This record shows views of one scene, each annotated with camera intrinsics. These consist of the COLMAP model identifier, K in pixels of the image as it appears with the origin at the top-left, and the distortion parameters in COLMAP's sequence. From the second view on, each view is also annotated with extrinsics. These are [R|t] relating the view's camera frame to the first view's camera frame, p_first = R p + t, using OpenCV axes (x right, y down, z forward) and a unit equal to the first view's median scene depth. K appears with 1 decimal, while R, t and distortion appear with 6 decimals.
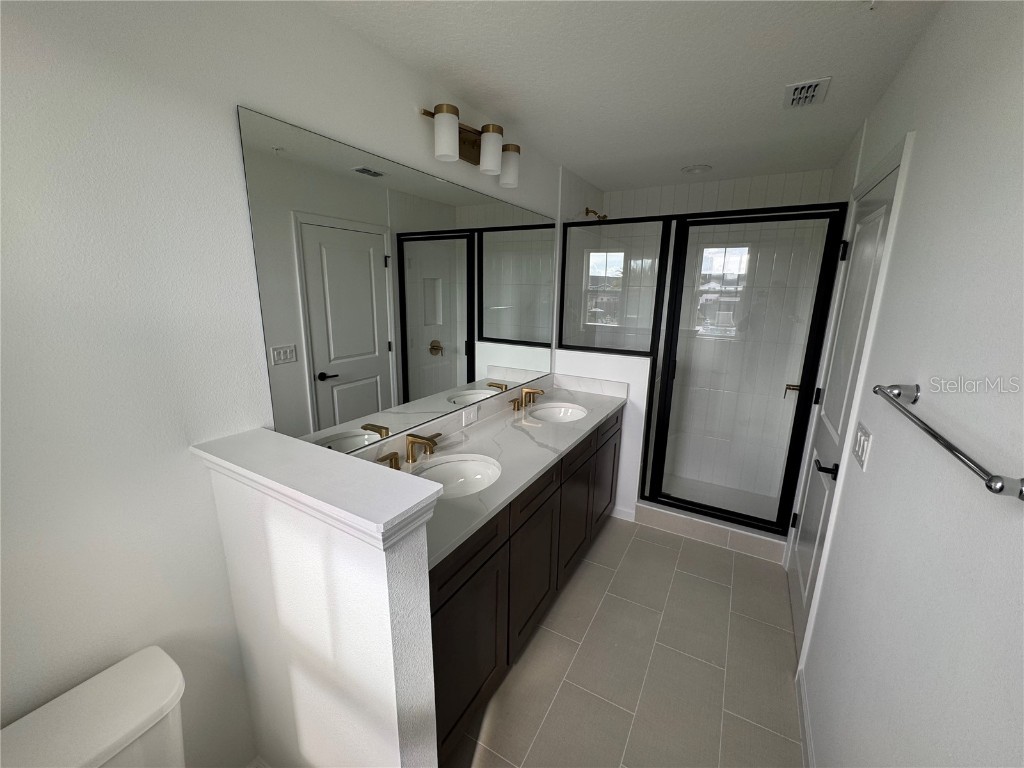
lens RADIAL K [[411.3, 0, 510.0], [0, 411.3, 382.0], [0, 0, 1]] dist [-0.001351, 0.000184]
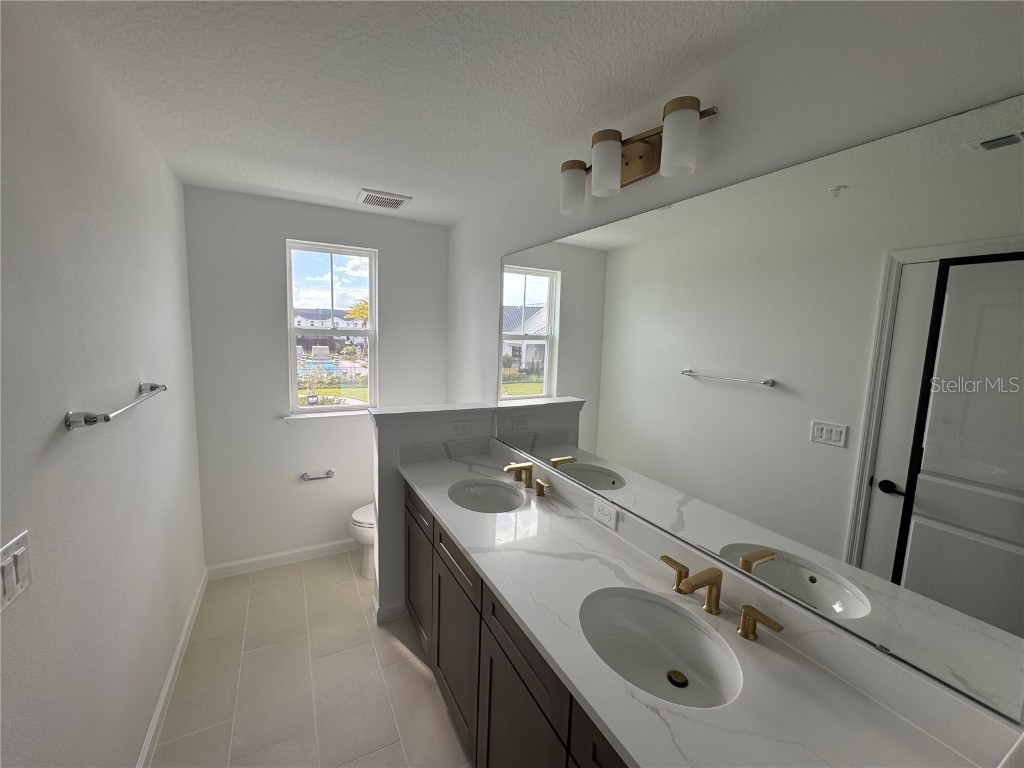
lens RADIAL K [[411.3, 0, 510.0], [0, 411.3, 382.0], [0, 0, 1]] dist [-0.001351, 0.000184]
pose [[-0.526820, 0.068724, -0.847194, 0.578135], [-0.224907, 0.949929, 0.216914, -0.253073], [0.819681, 0.304814, -0.484985, 1.097047]]
